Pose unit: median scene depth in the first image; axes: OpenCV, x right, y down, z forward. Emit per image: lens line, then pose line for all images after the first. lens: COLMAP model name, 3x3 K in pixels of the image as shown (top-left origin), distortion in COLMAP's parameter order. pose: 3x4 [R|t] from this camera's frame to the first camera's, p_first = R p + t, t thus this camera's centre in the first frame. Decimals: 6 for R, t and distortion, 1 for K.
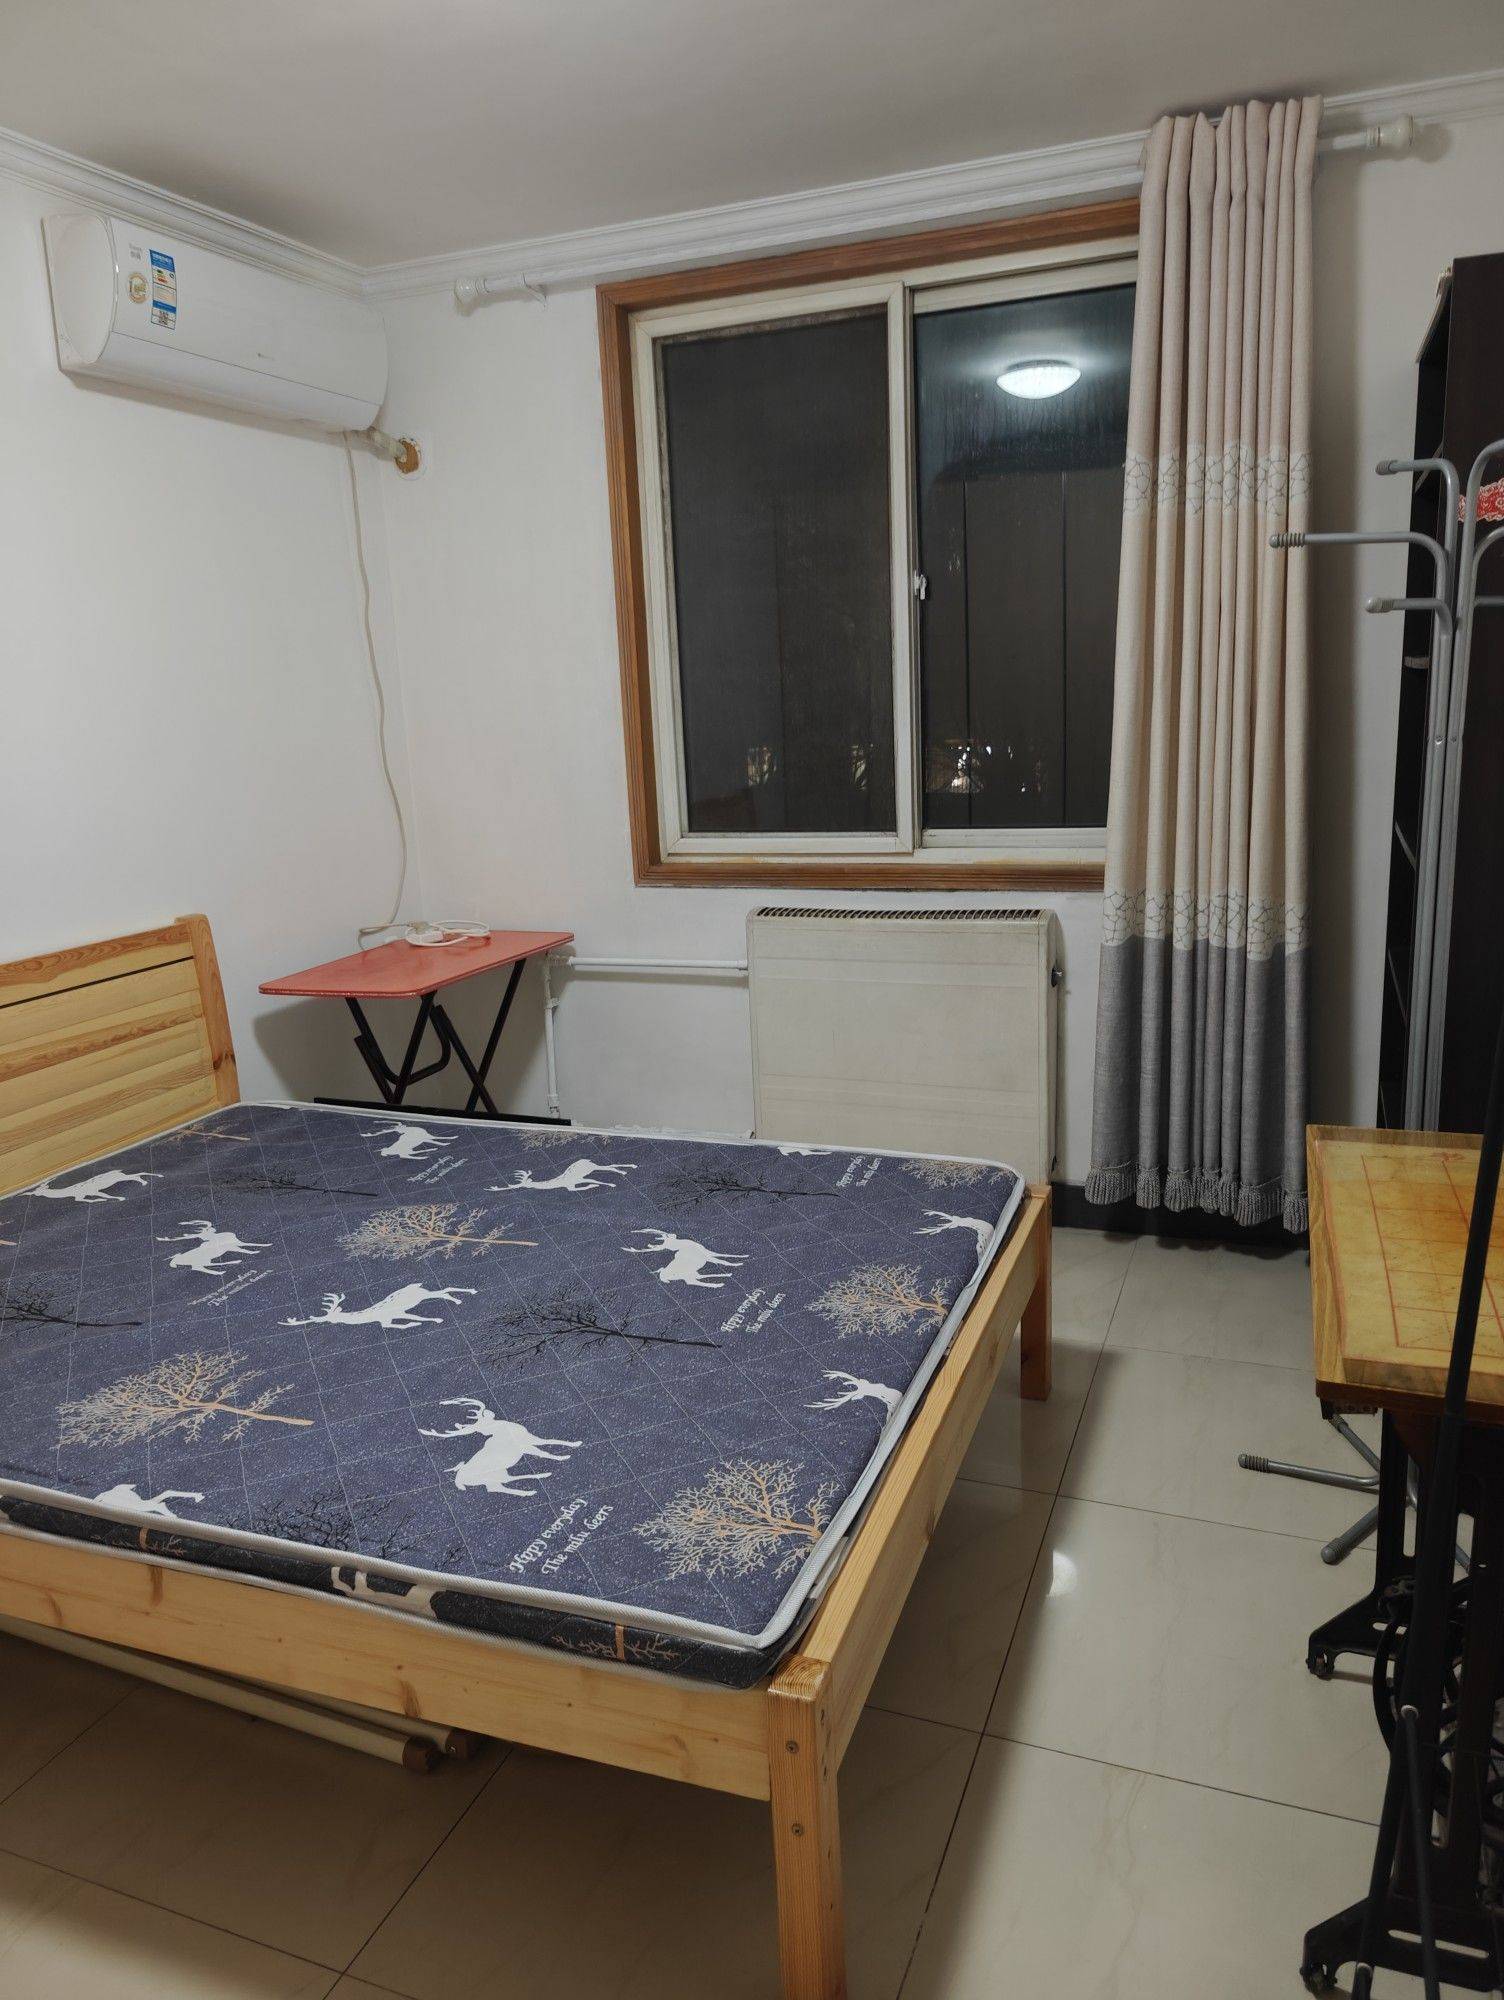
lens RADIAL K [[1393.4, 0, 755.1], [0, 1393.4, 997.4], [0, 0, 1]] dist [0.045575, -0.041541]
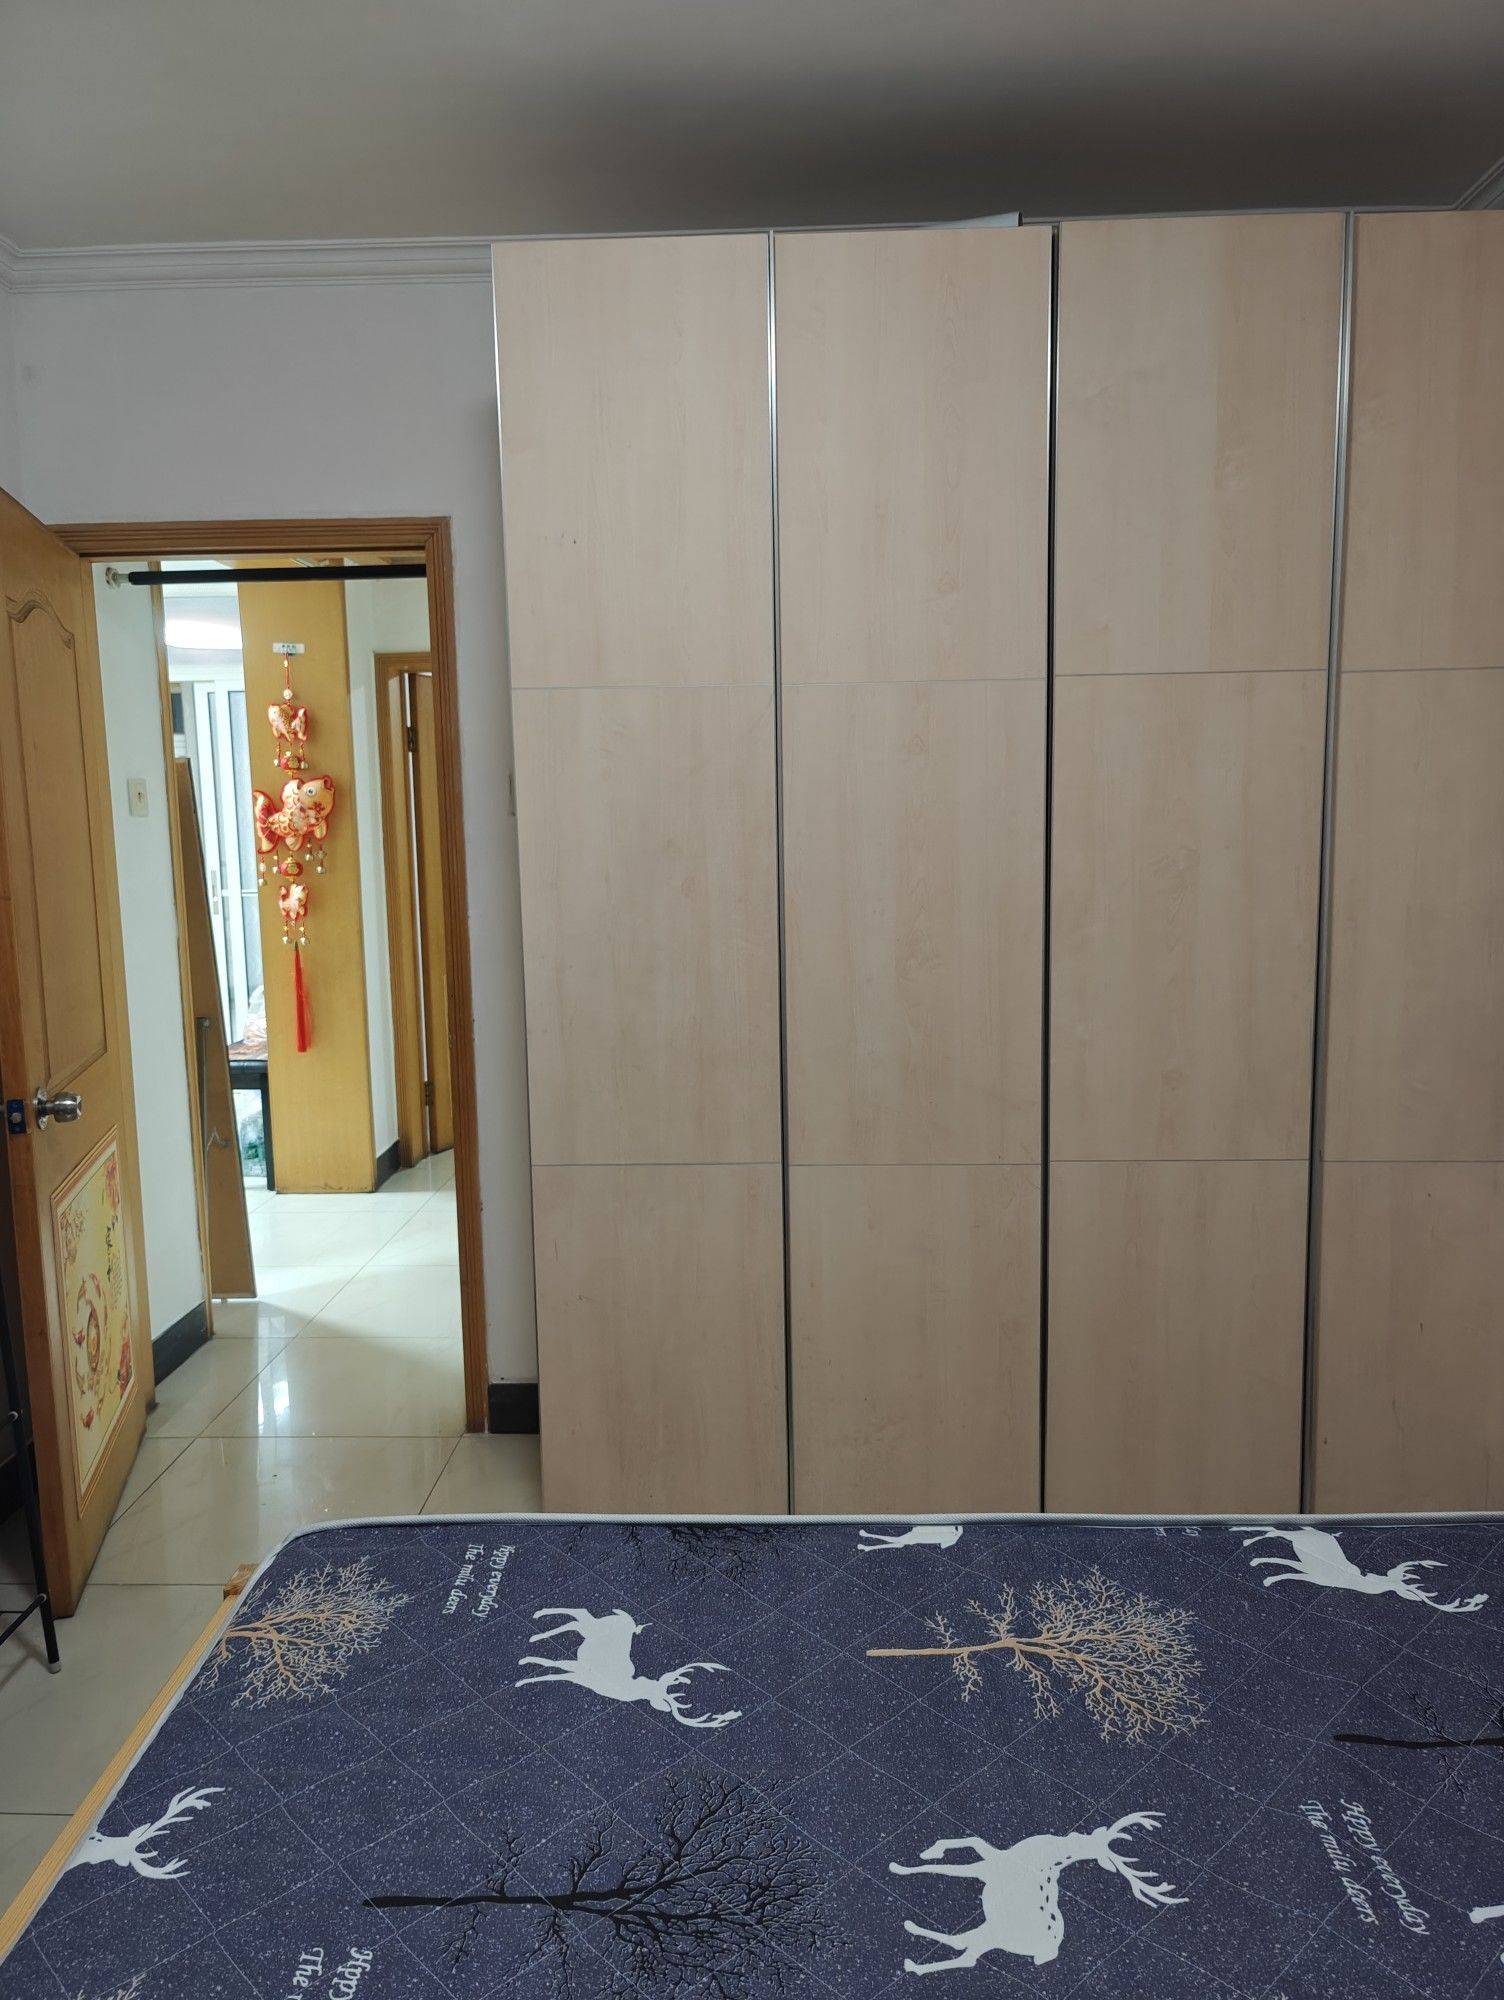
lens RADIAL K [[1393.4, 0, 749.8], [0, 1393.4, 998.1], [0, 0, 1]] dist [0.045575, -0.041541]
pose [[-0.941523, 0.103895, -0.320532, -0.031296], [-0.014382, 0.938018, 0.346287, -0.366182], [0.336643, 0.330647, -0.881671, 1.710434]]
